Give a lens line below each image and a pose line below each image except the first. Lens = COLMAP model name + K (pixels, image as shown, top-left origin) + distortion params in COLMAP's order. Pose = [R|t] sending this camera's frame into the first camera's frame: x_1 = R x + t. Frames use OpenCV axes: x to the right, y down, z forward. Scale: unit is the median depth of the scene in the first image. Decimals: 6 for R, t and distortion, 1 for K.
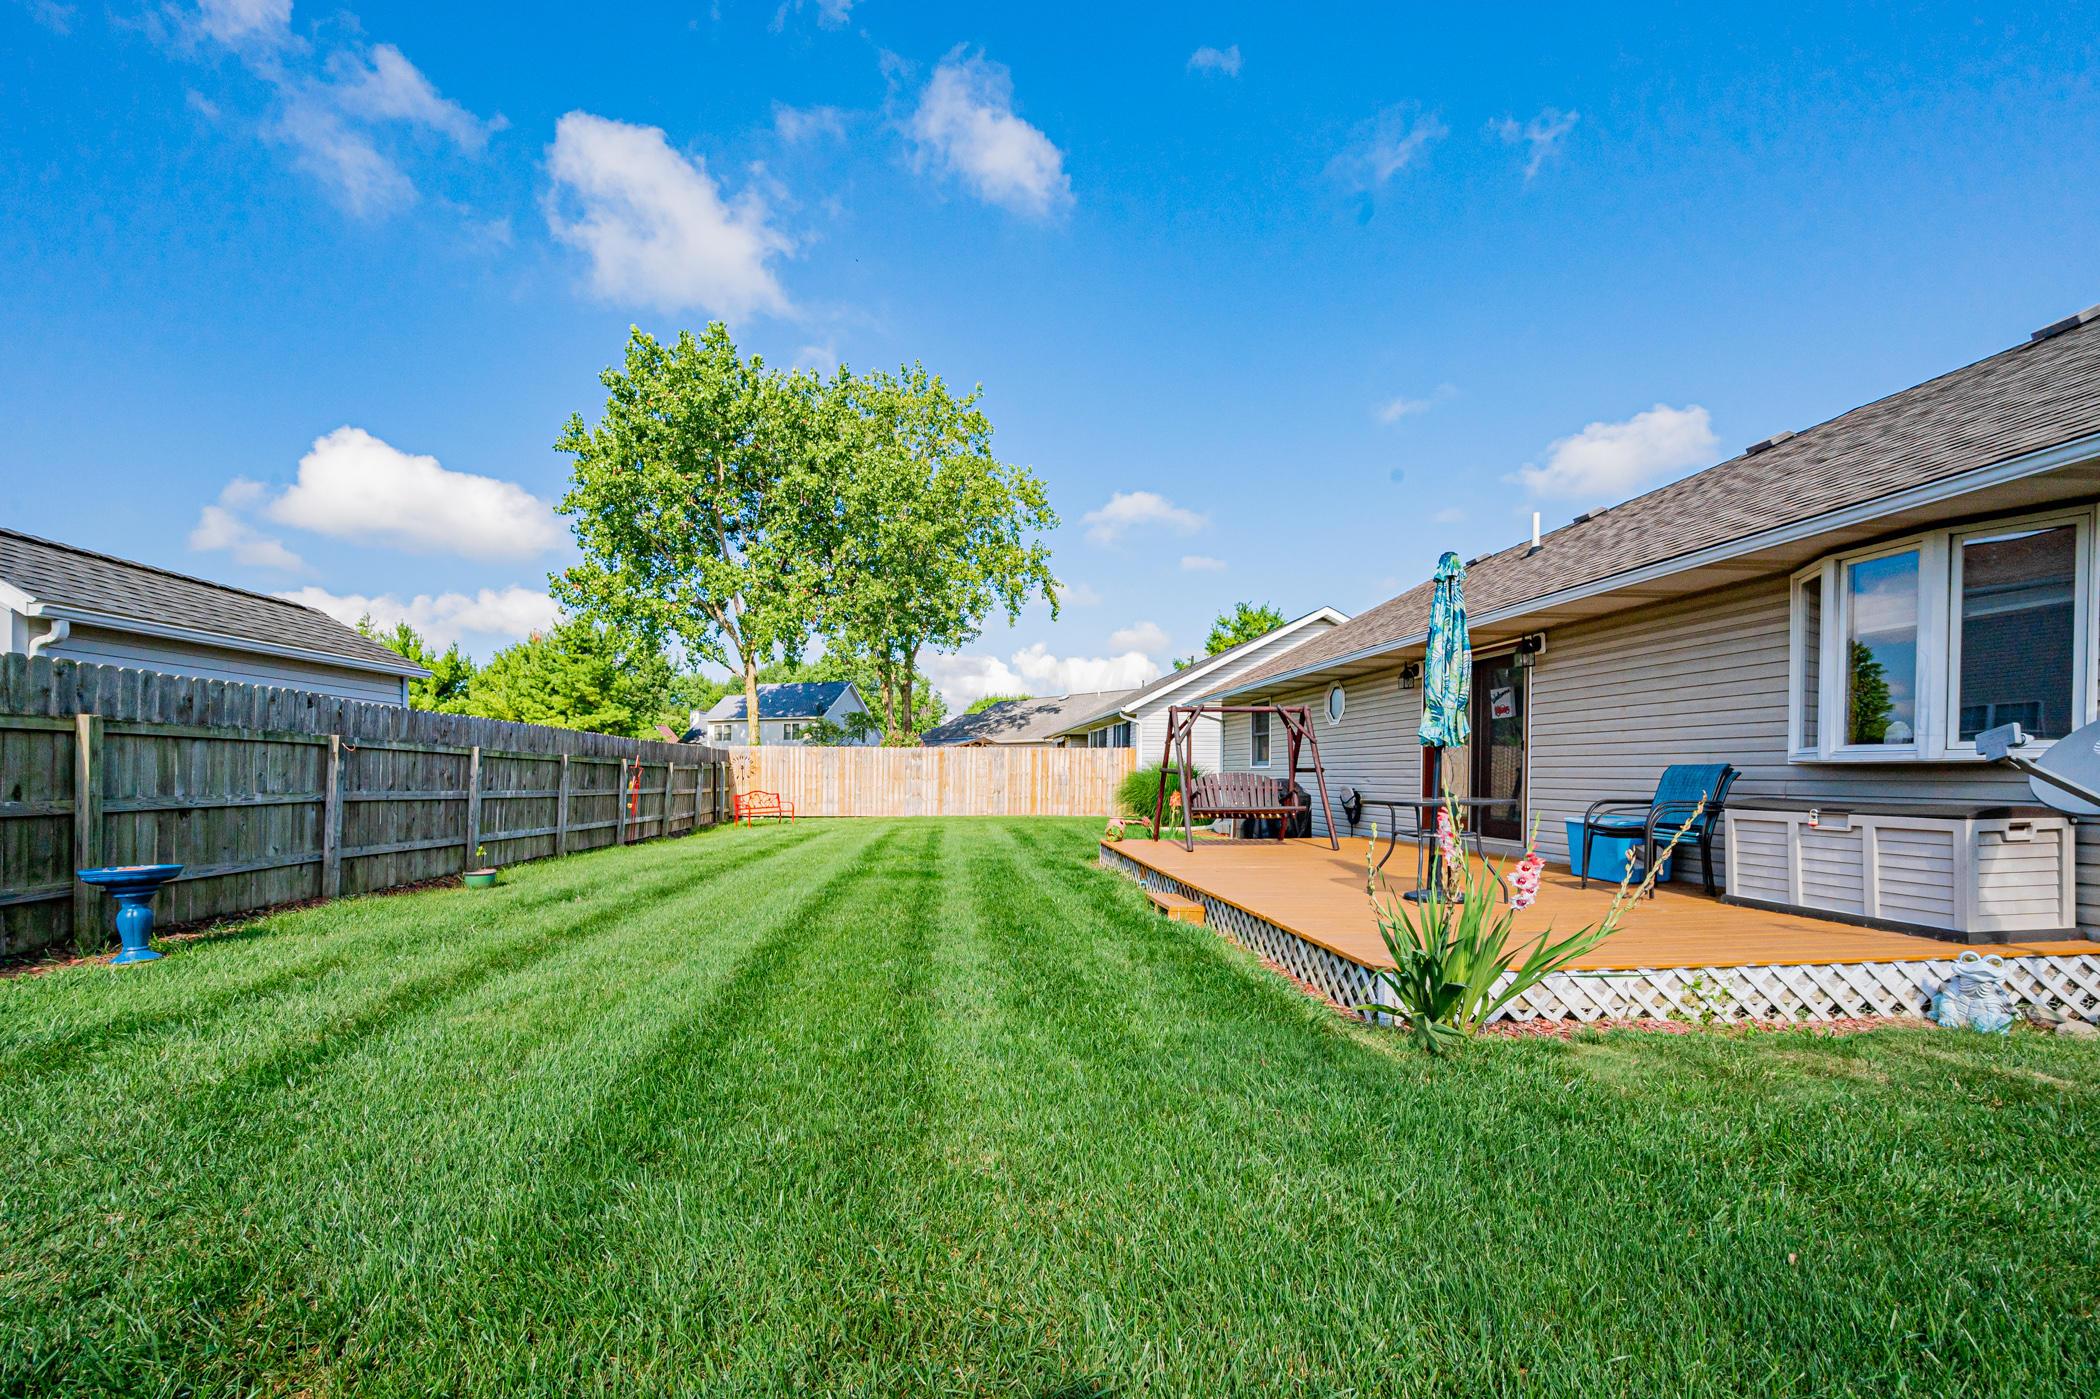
lens RADIAL K [[841.1, 0, 989.7], [0, 841.1, 770.8], [0, 0, 1]] dist [0.000078, -0.001141]
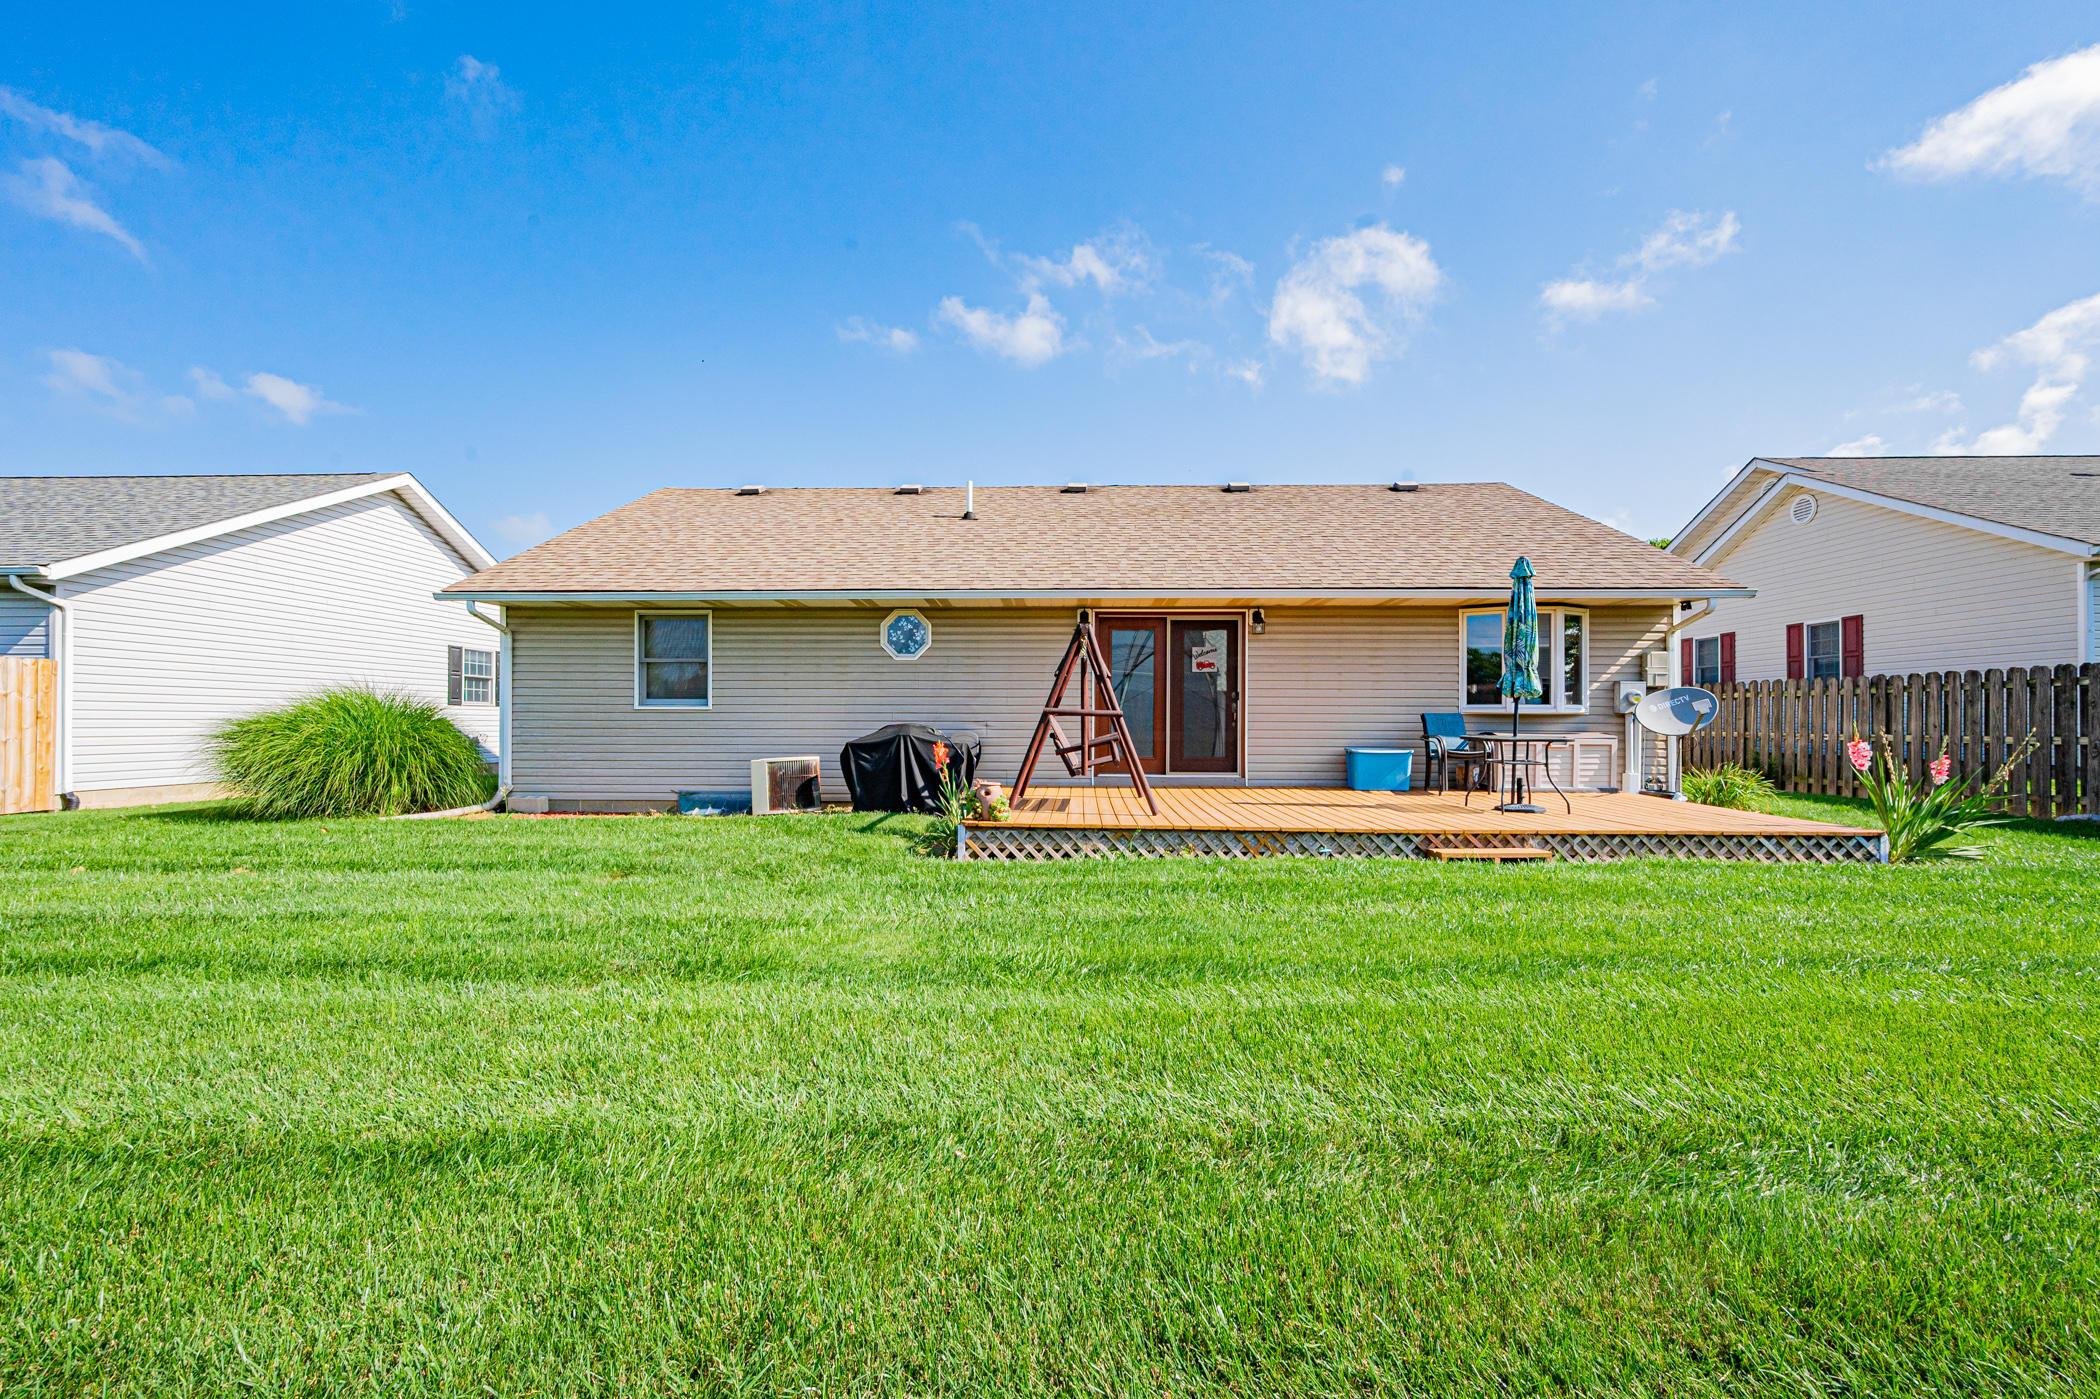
lens RADIAL K [[841.1, 0, 1029.1], [0, 841.1, 716.2], [0, 0, 1]] dist [0.000078, -0.001141]
pose [[0.095436, 0.007876, 0.995404, -0.742540], [-0.005536, 0.999957, -0.007382, 0.012448], [-0.995420, -0.004806, 0.095476, 1.382072]]
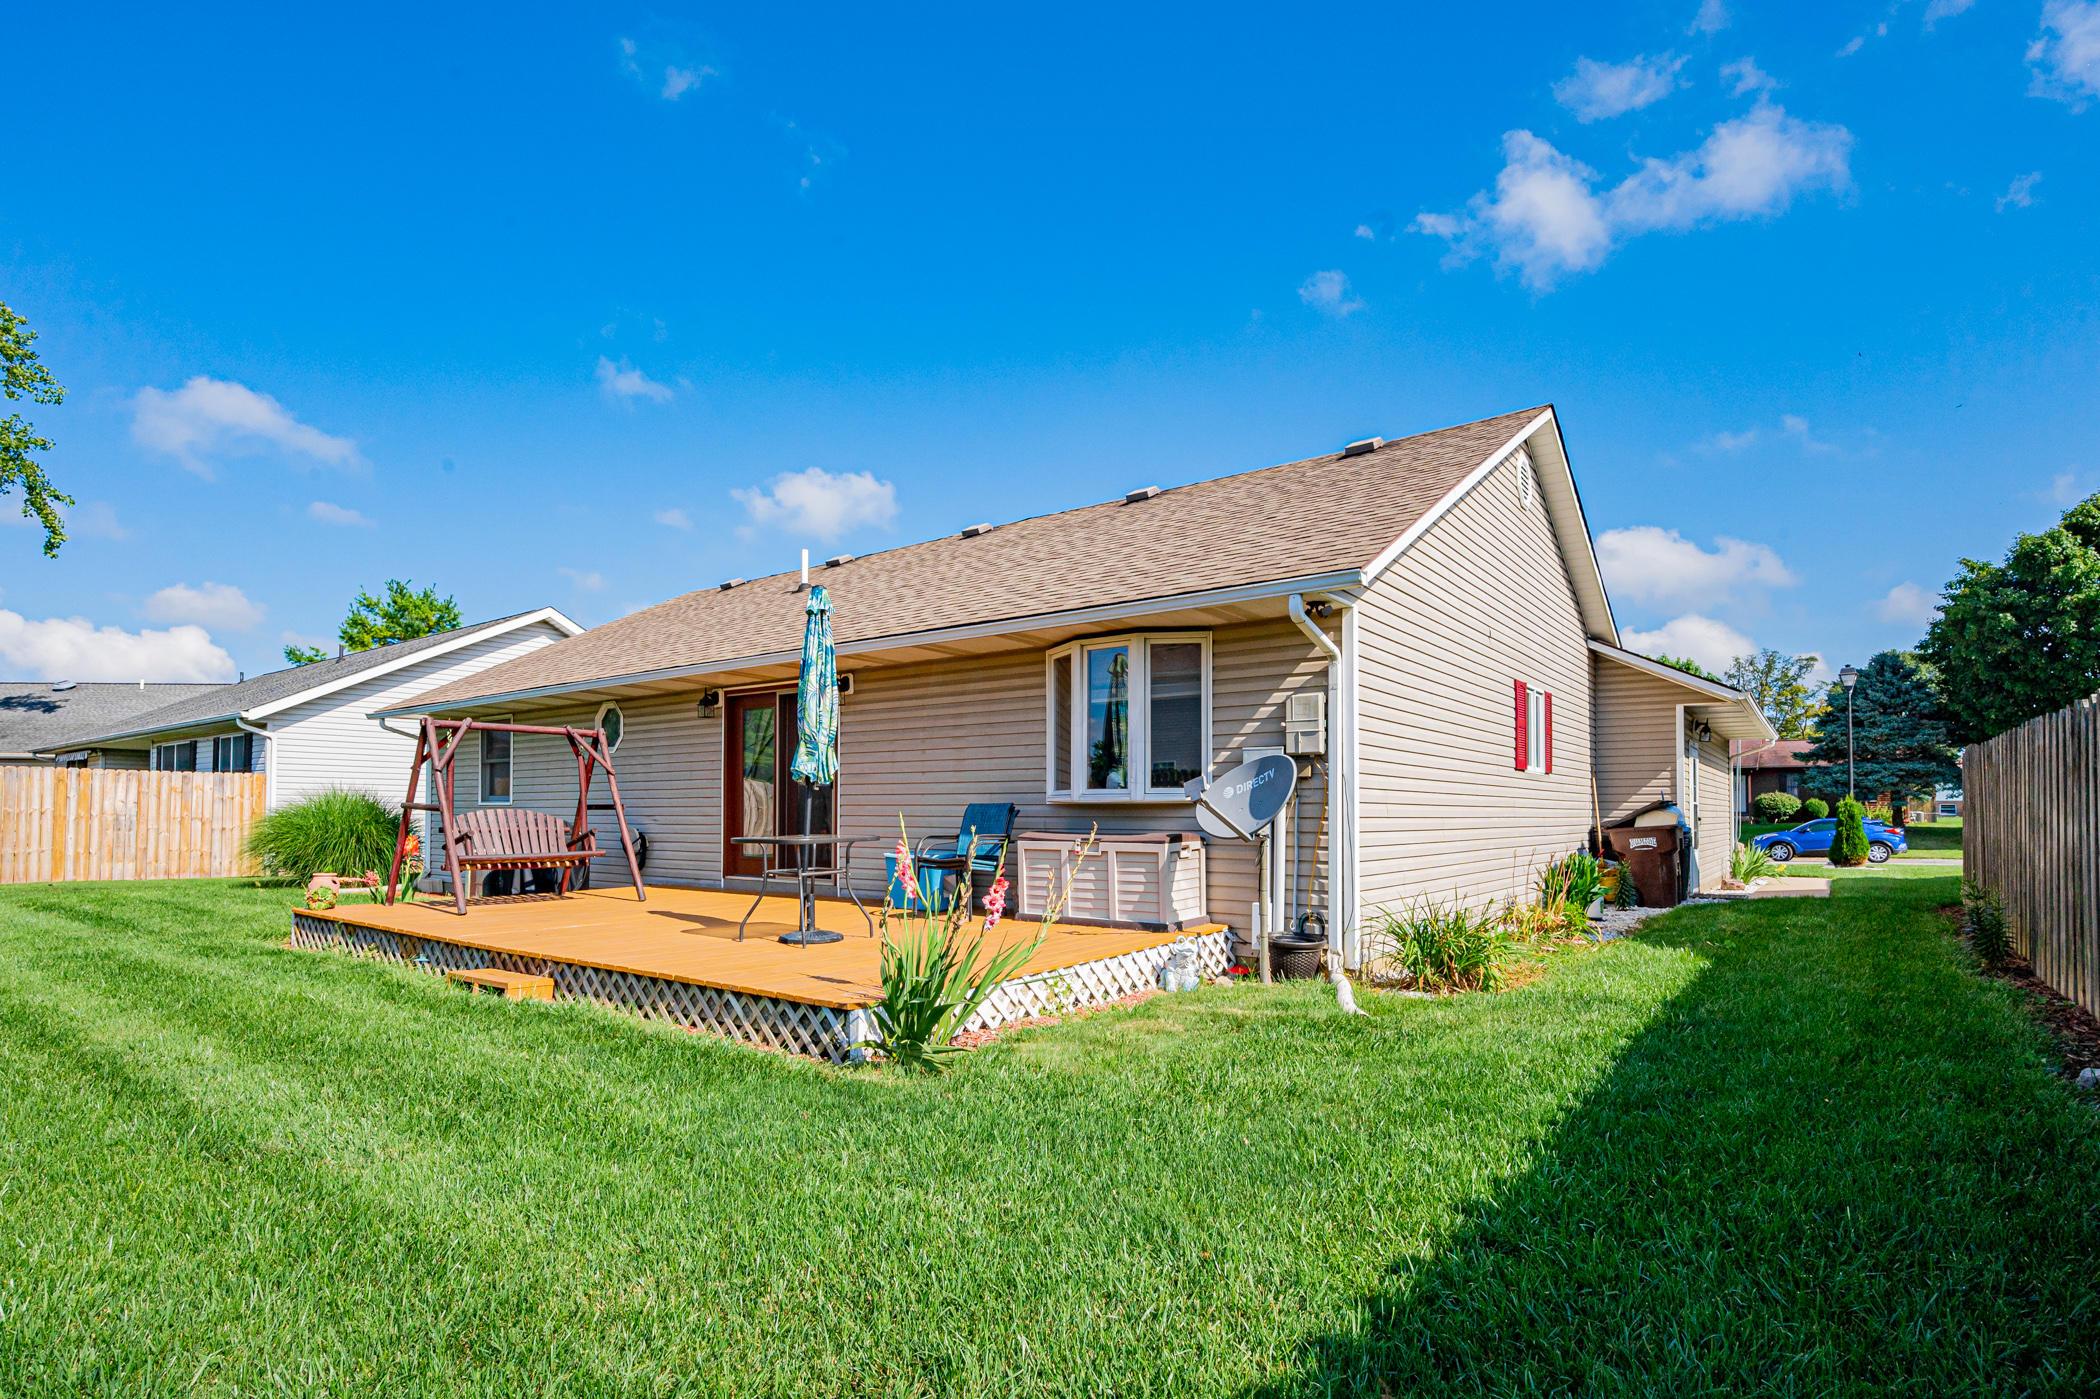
lens RADIAL K [[1024.6, 0, 1019.1], [0, 1024.6, 786.5], [0, 0, 1]] dist [-0.003208, 0.003641]
pose [[0.658046, 0.022665, 0.752637, -0.161631], [-0.004794, 0.999653, -0.025912, 0.004422], [-0.752963, 0.013443, 0.657926, 0.032063]]
